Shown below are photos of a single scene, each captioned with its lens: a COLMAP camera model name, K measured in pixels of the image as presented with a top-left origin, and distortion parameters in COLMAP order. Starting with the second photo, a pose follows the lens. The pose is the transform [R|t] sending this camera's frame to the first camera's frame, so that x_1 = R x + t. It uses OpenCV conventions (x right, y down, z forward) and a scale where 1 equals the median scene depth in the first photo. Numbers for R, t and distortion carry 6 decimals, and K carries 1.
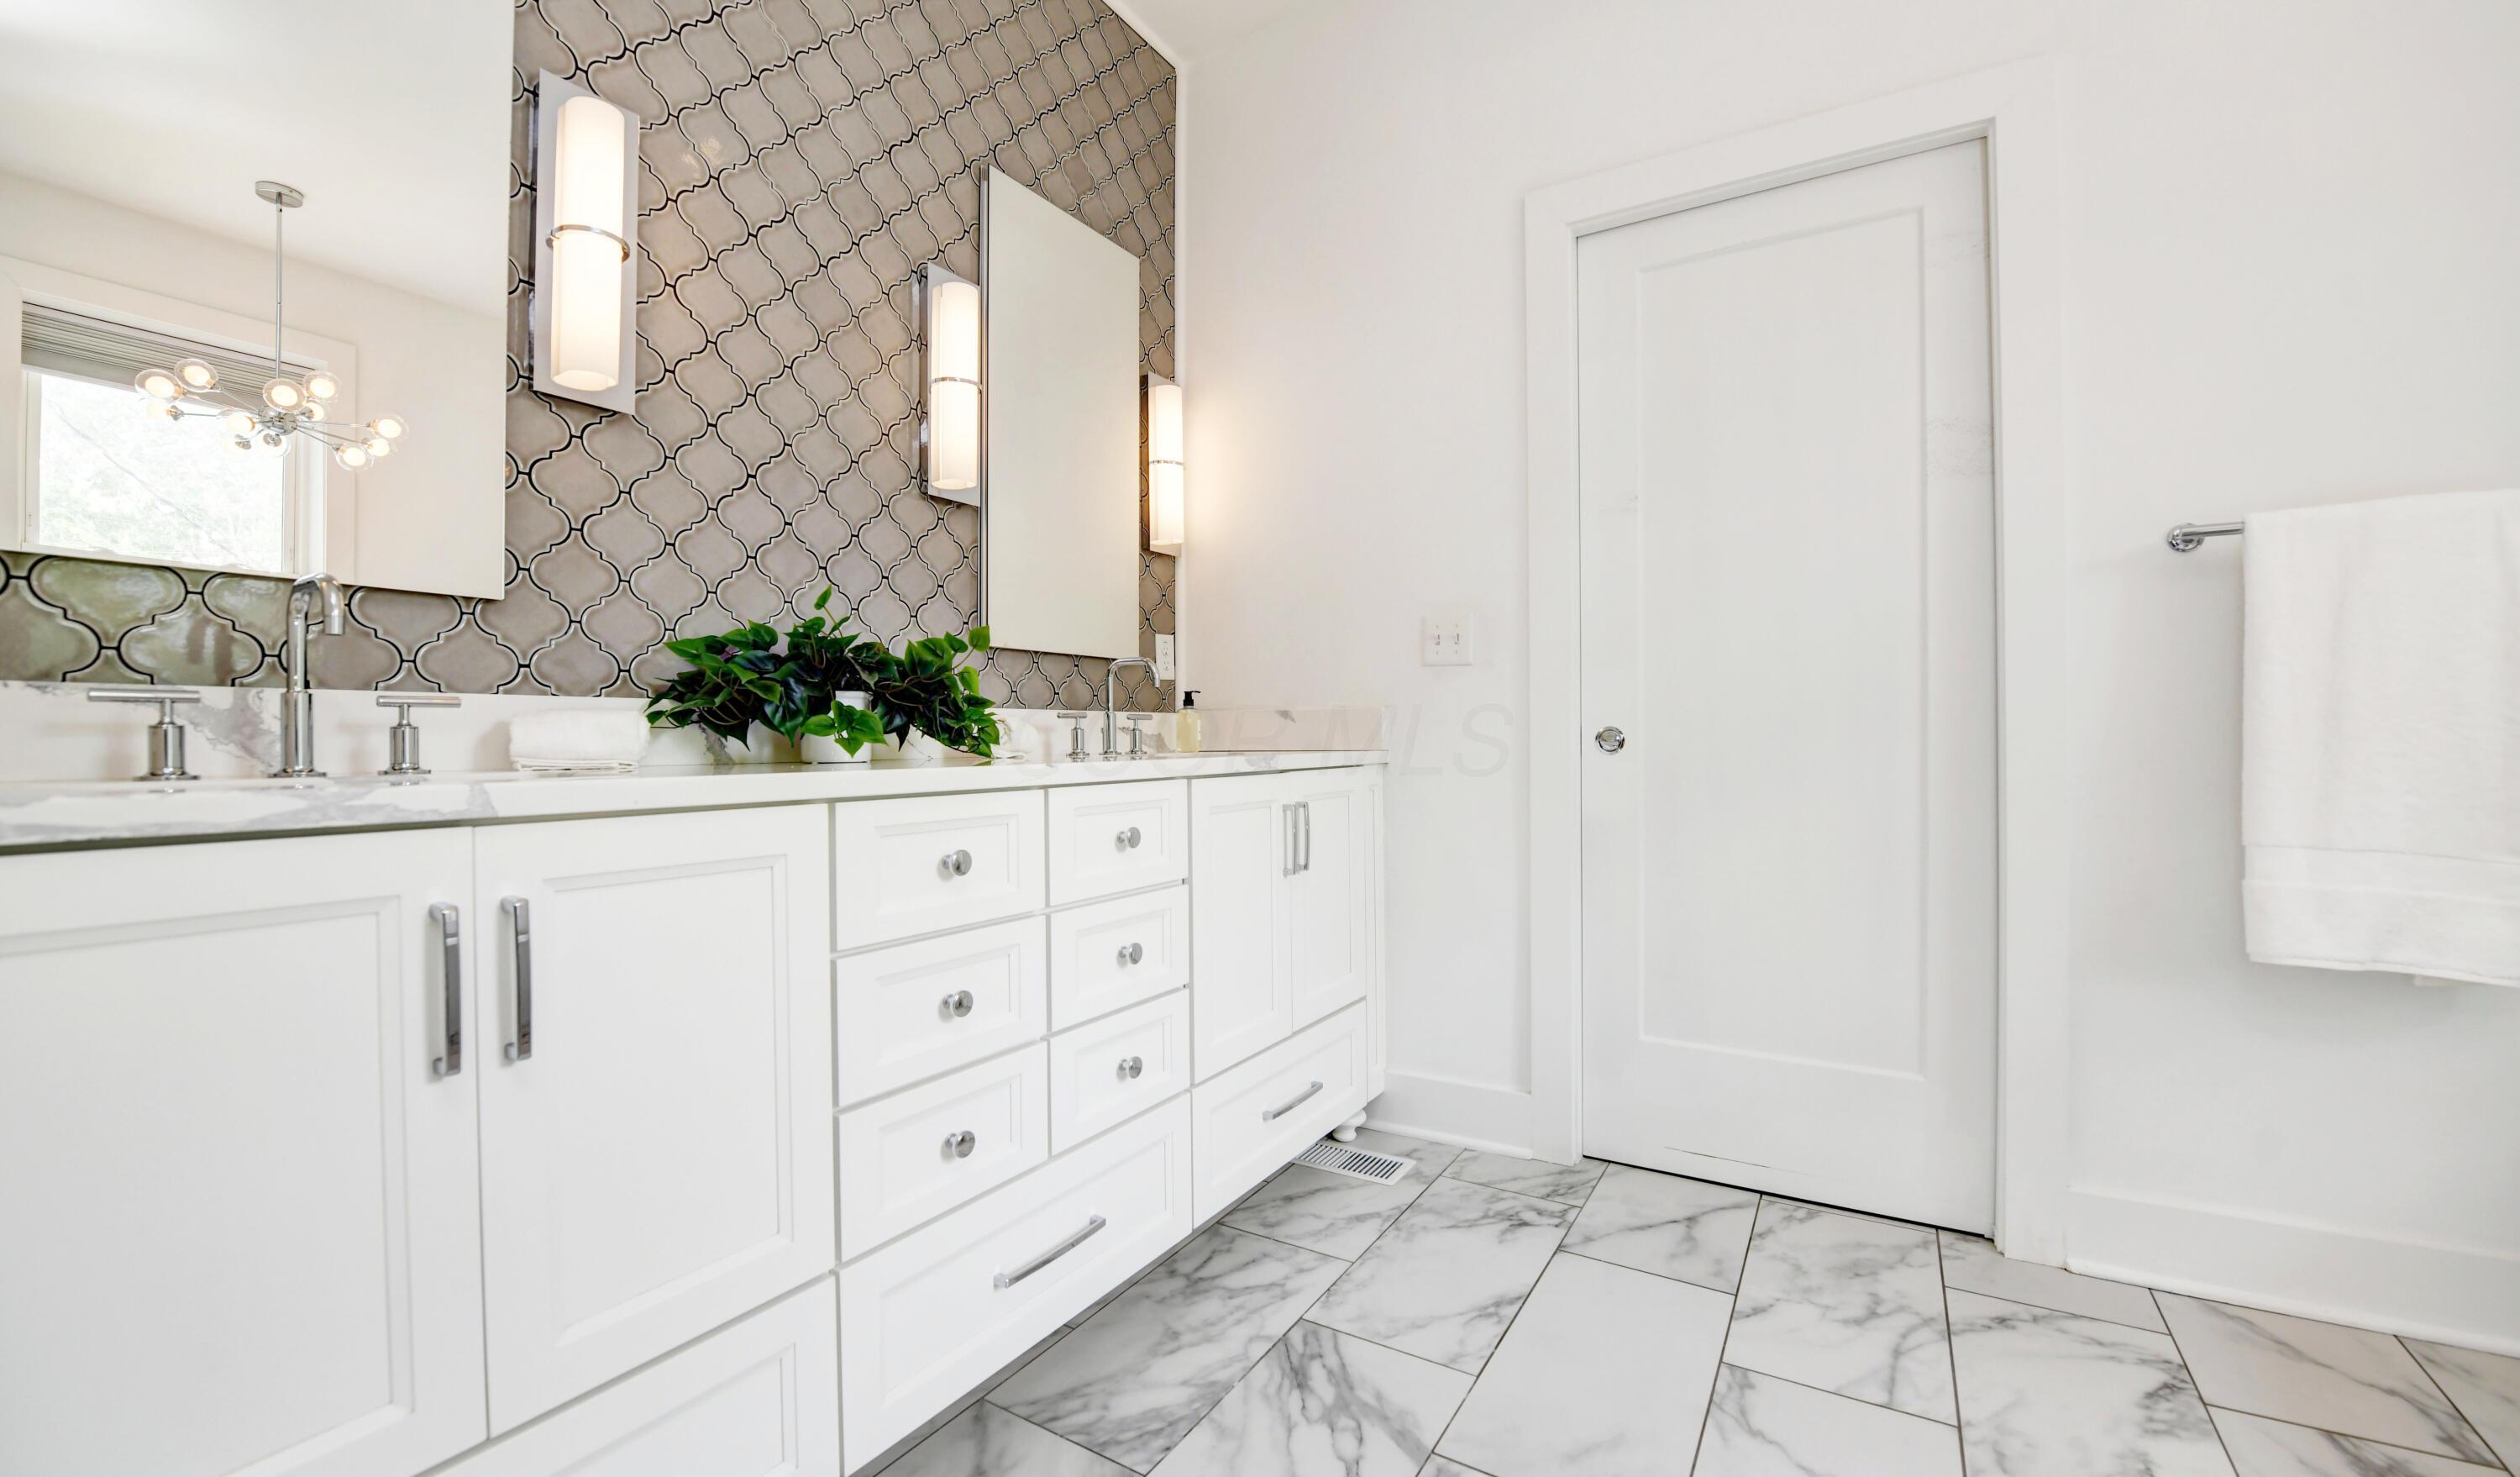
lens RADIAL K [[1024.3, 0, 1259.1], [0, 1024.3, 723.4], [0, 0, 1]] dist [0.000043, -0.000199]
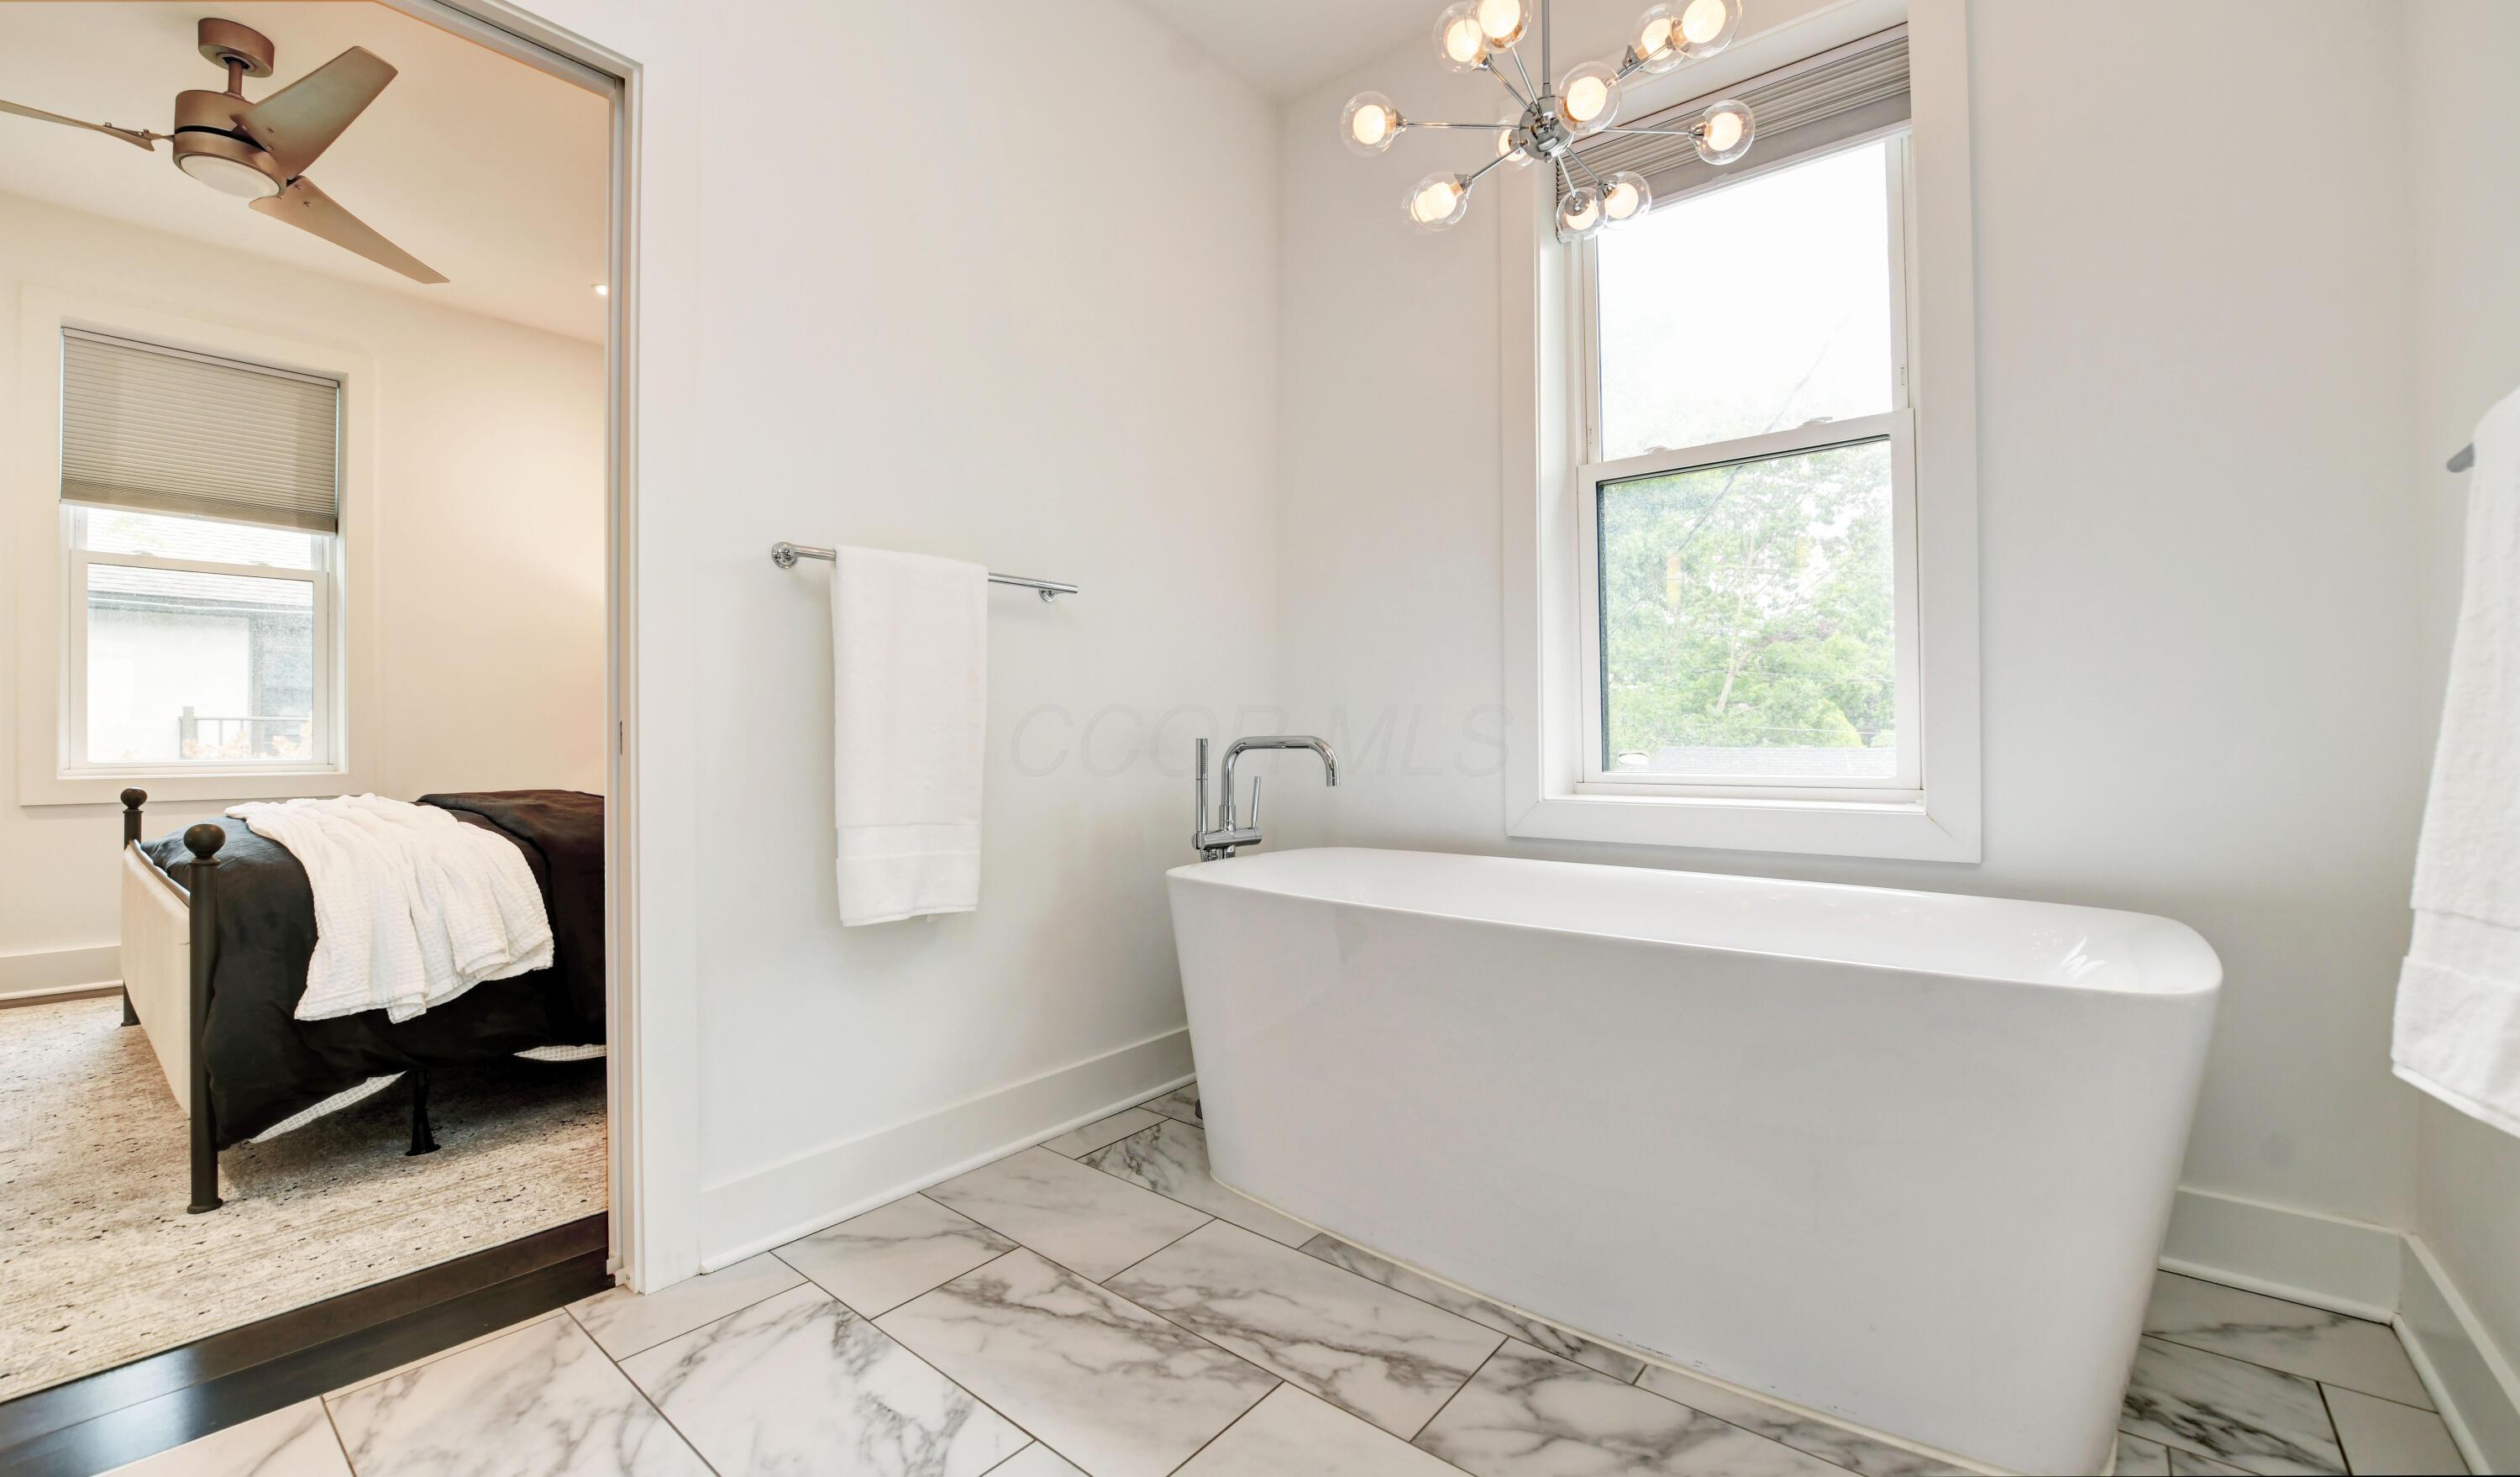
lens RADIAL K [[1038.1, 0, 1260.0], [0, 1038.1, 738.5], [0, 0, 1]] dist [0.000352, -0.006558]
pose [[0.153613, -0.000626, 0.988131, -0.126454], [-0.010434, 0.999943, 0.002256, 0.009061], [-0.988076, -0.010656, 0.153597, 0.344659]]
